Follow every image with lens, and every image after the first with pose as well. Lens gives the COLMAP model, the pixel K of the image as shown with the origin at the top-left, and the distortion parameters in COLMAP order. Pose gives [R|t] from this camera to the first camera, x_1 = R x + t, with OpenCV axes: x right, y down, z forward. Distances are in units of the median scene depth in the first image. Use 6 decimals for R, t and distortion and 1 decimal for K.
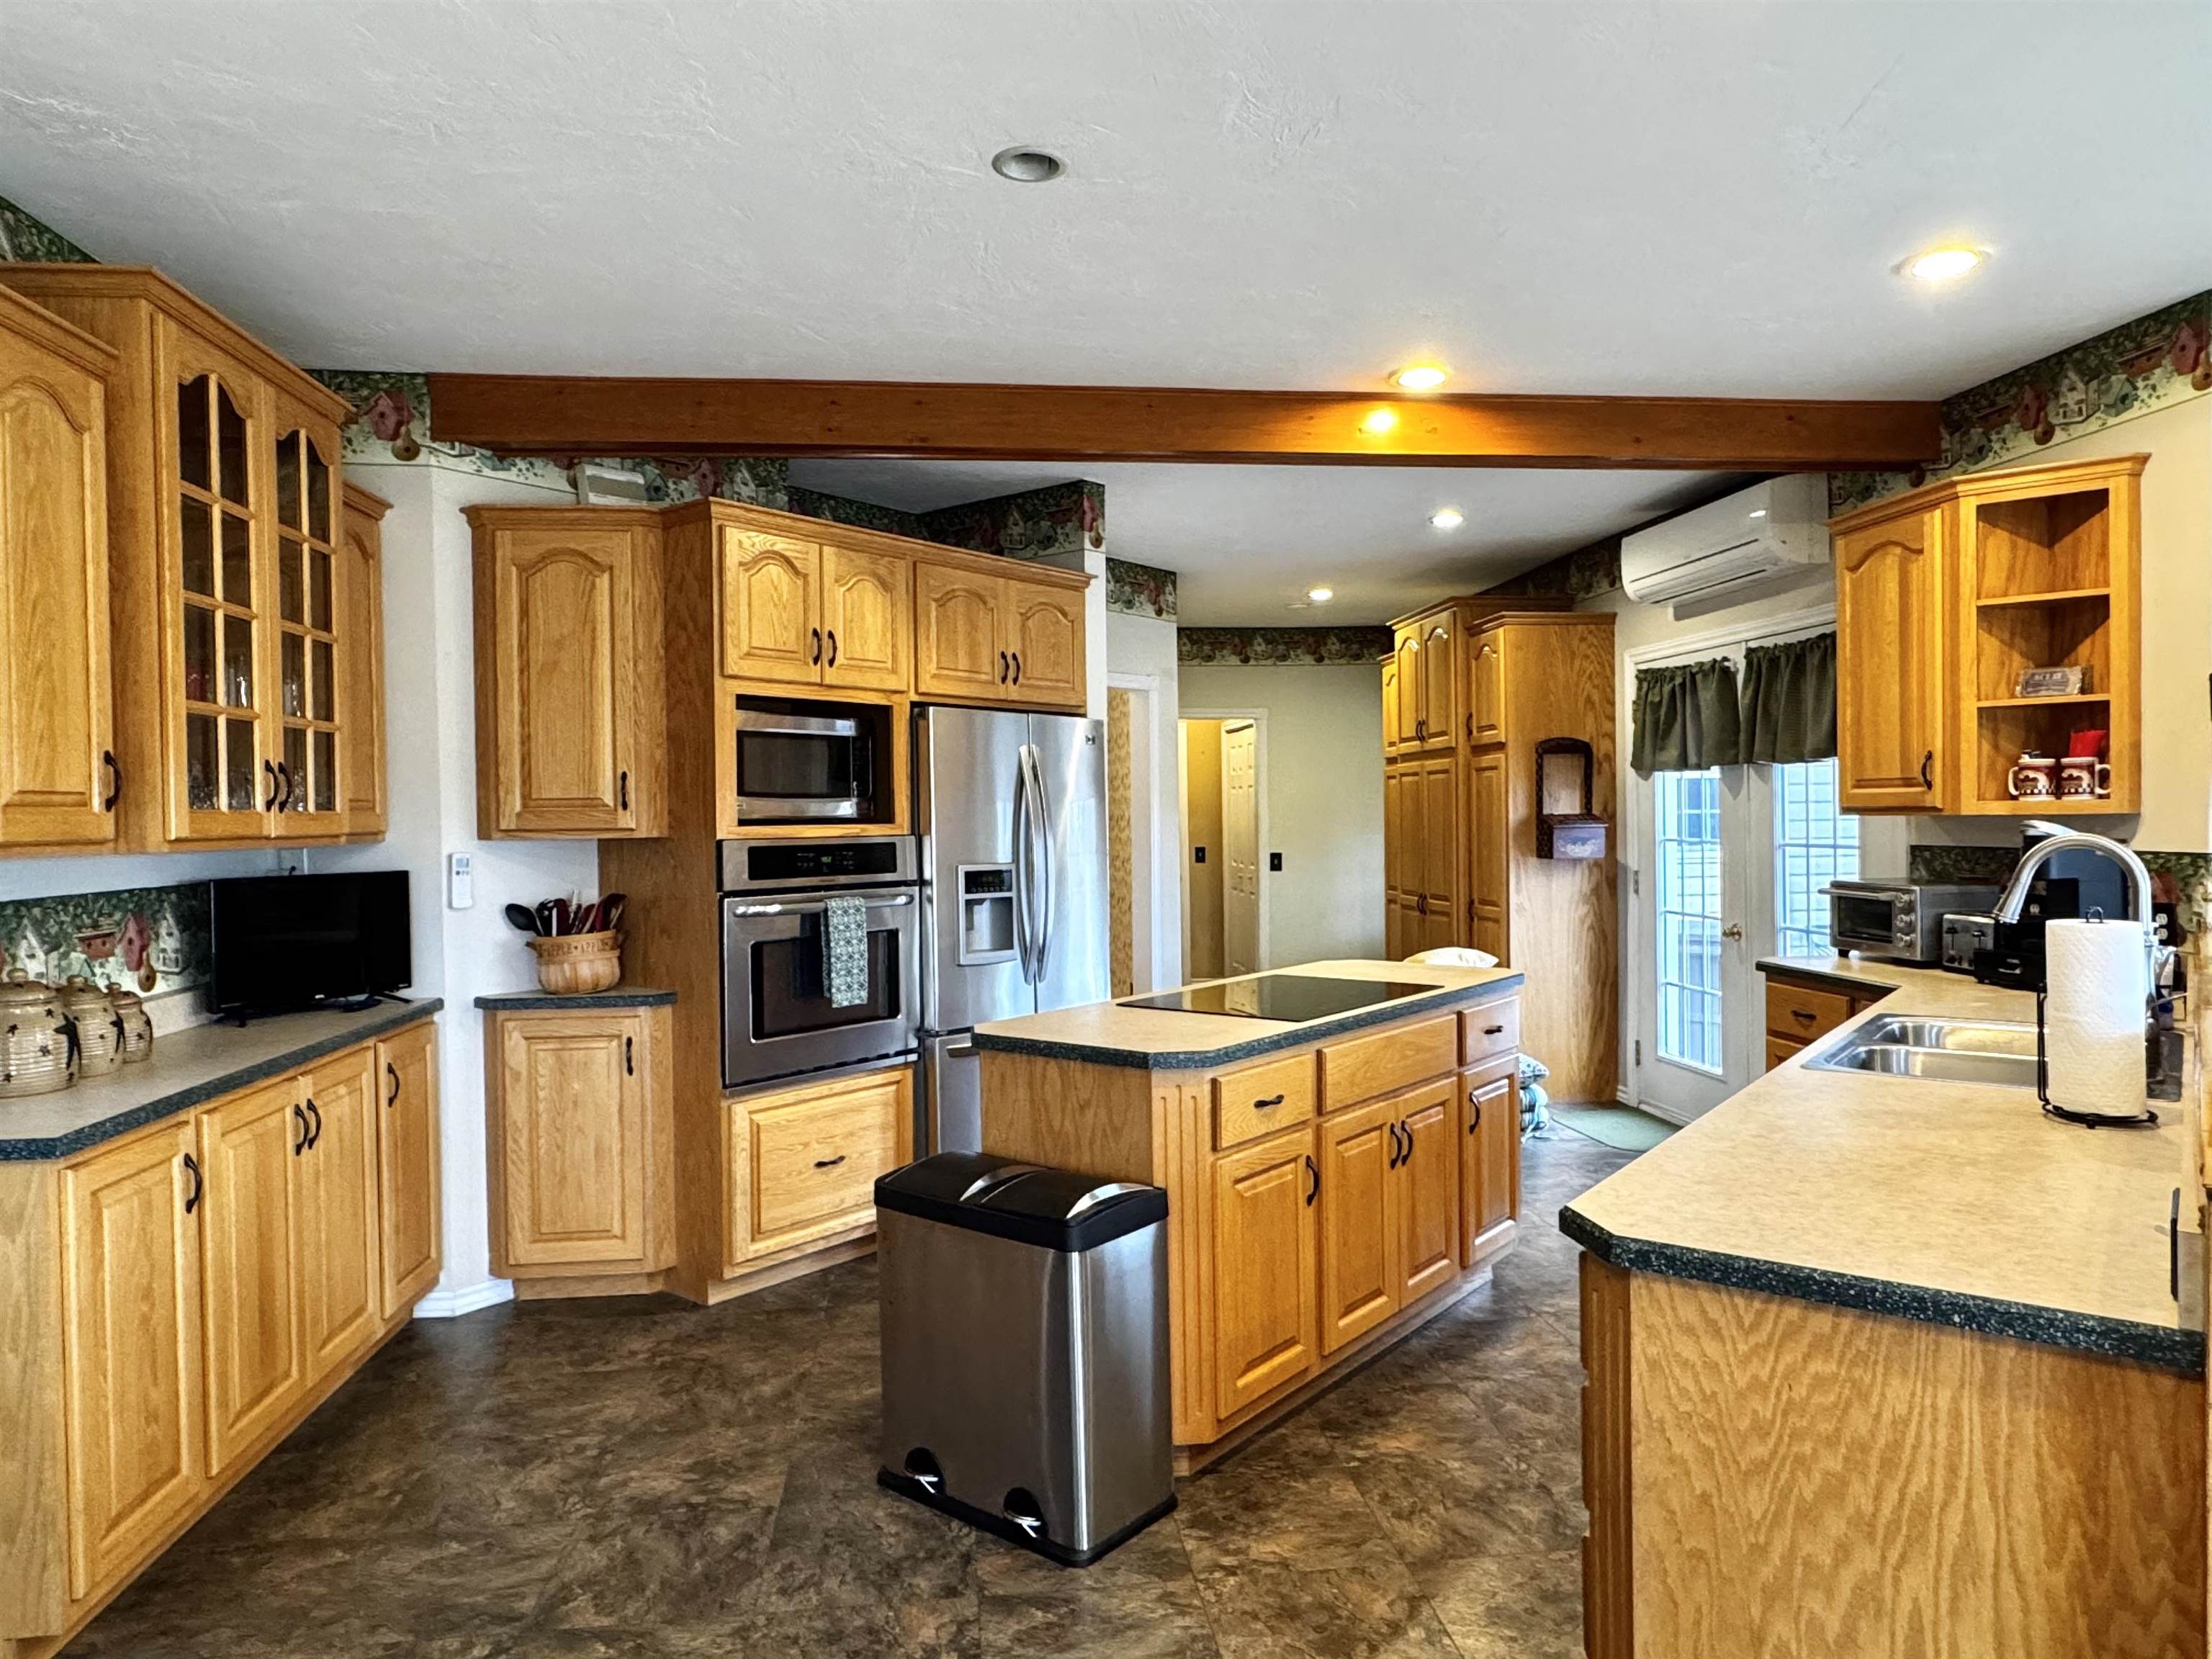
lens RADIAL K [[1385.9, 0, 1093.5], [0, 1385.9, 836.2], [0, 0, 1]] dist [-0.002252, 0.002861]
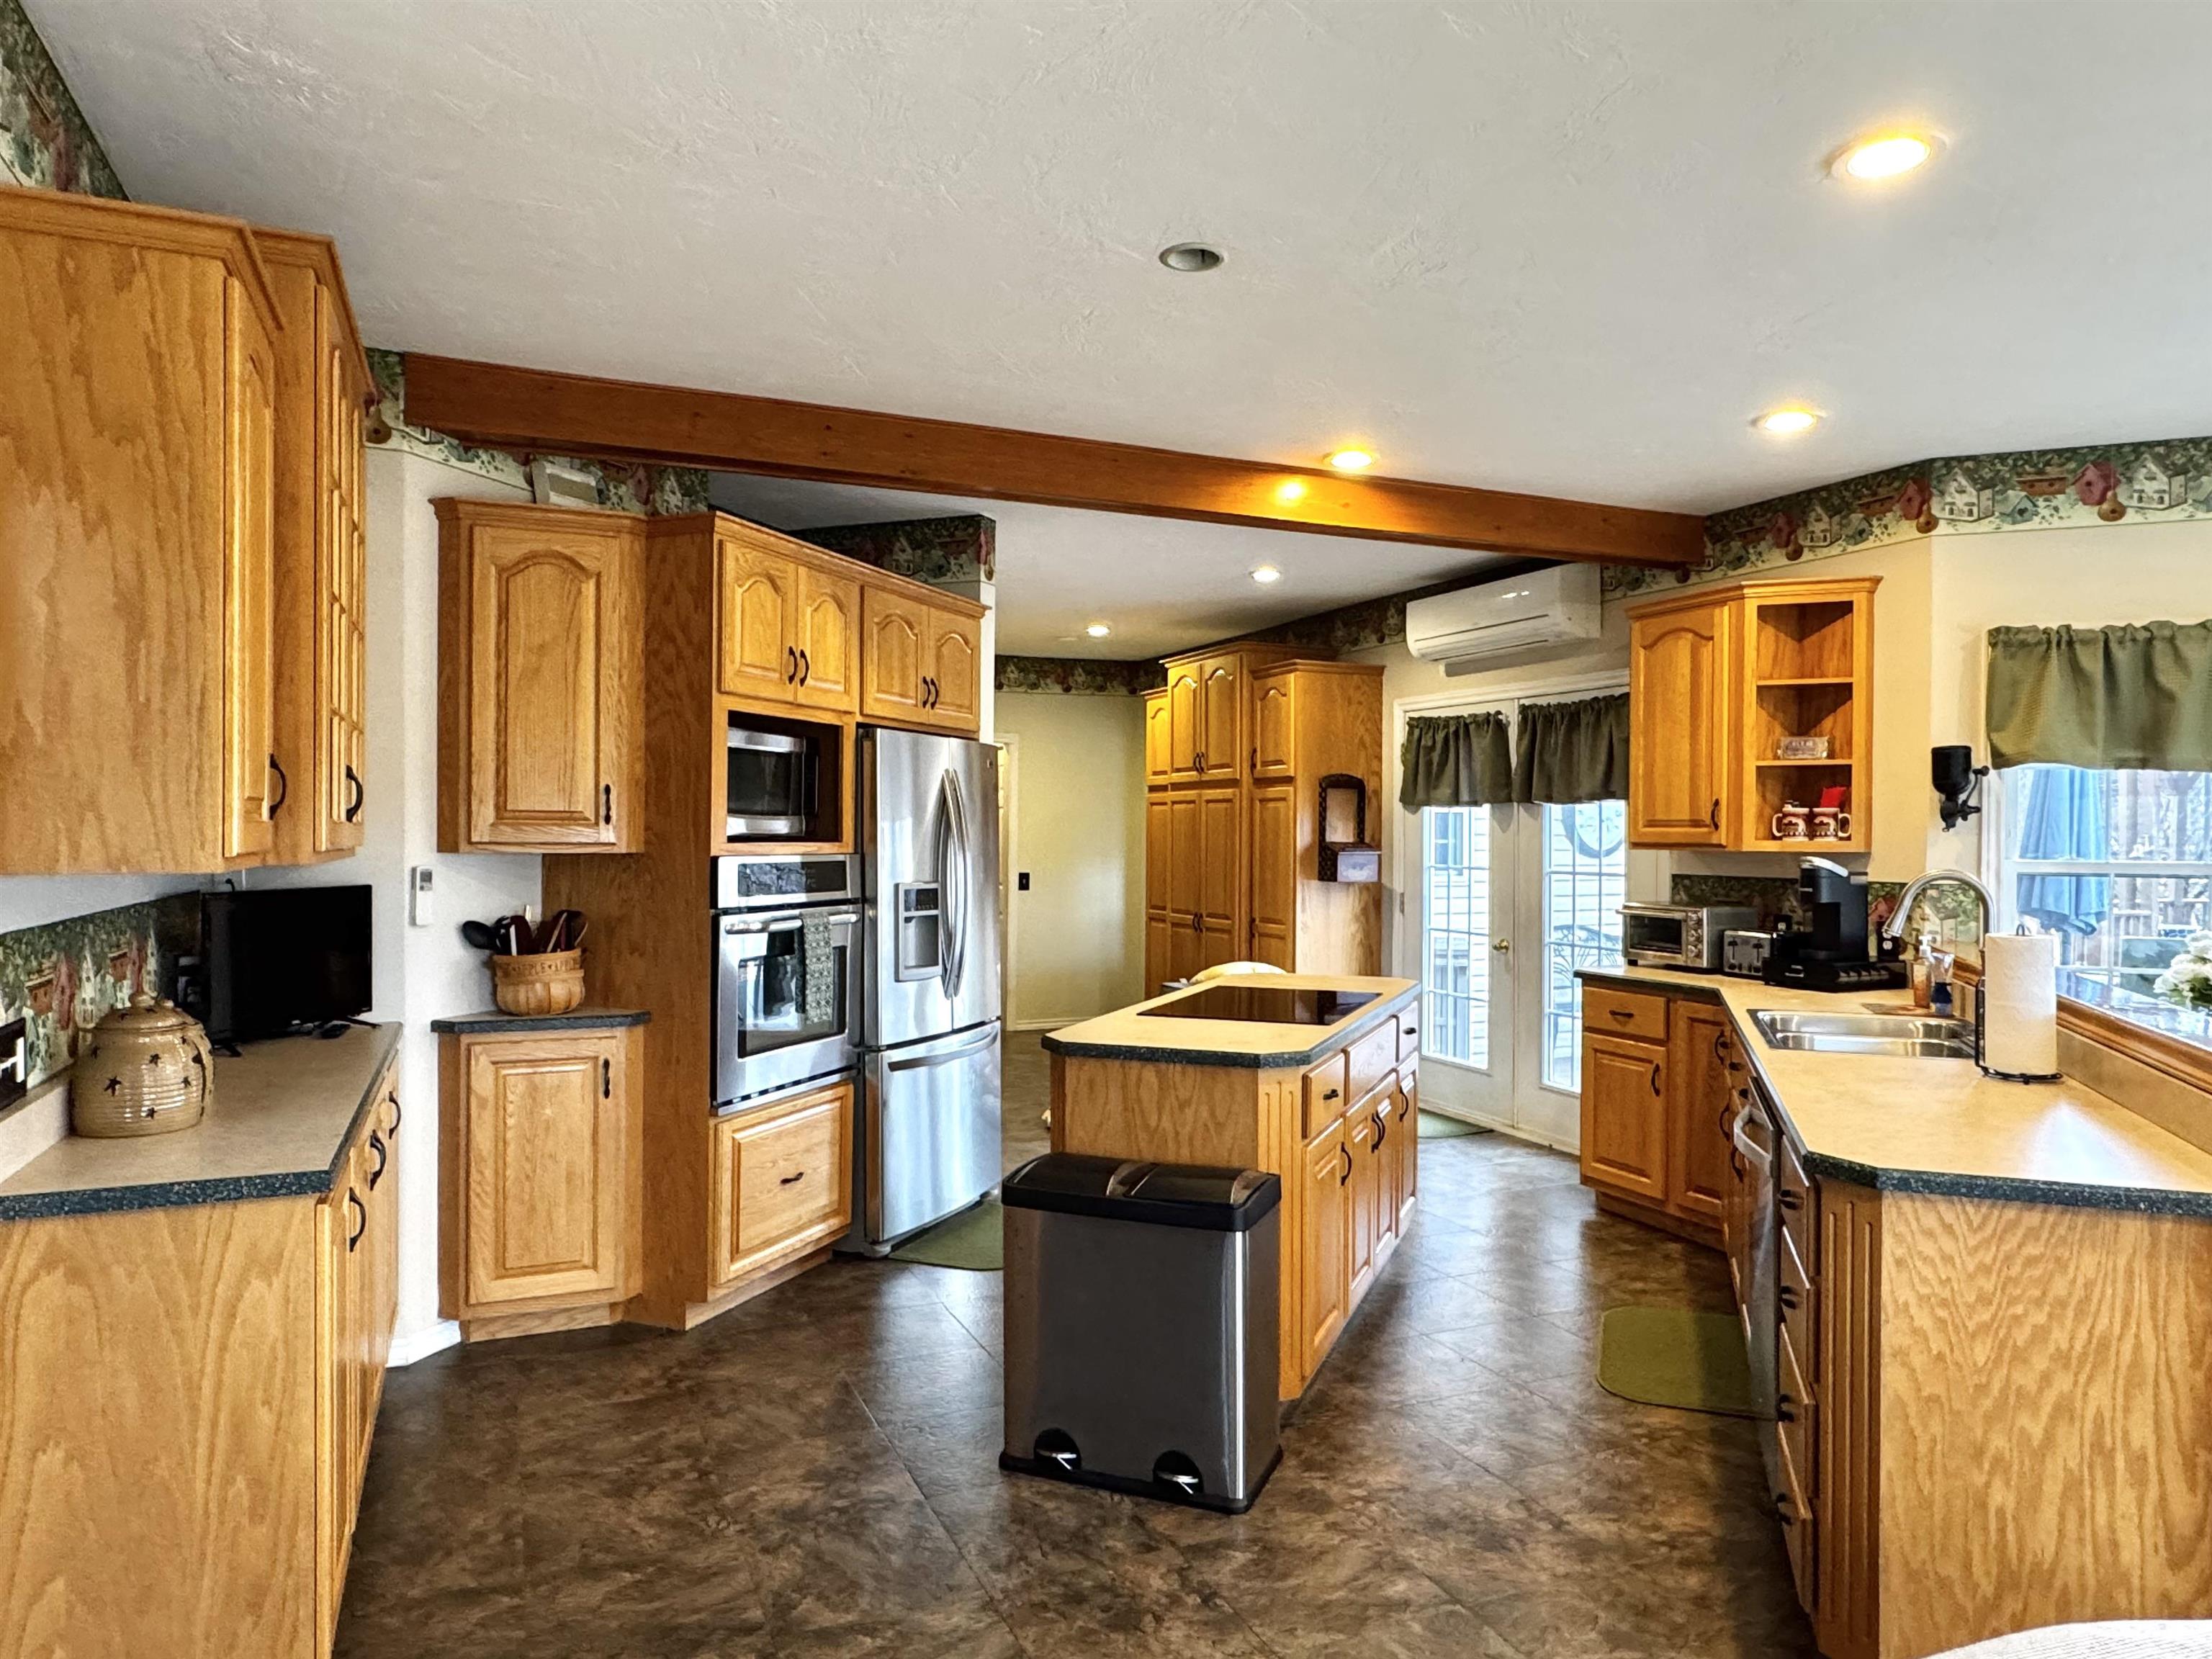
lens RADIAL K [[1385.9, 0, 1102.1], [0, 1385.9, 837.3], [0, 0, 1]] dist [-0.002252, 0.002861]
pose [[0.956430, 0.018865, 0.291351, -0.289396], [-0.015286, 0.999777, -0.014555, -0.000843], [-0.291560, 0.009468, 0.956506, -0.028001]]
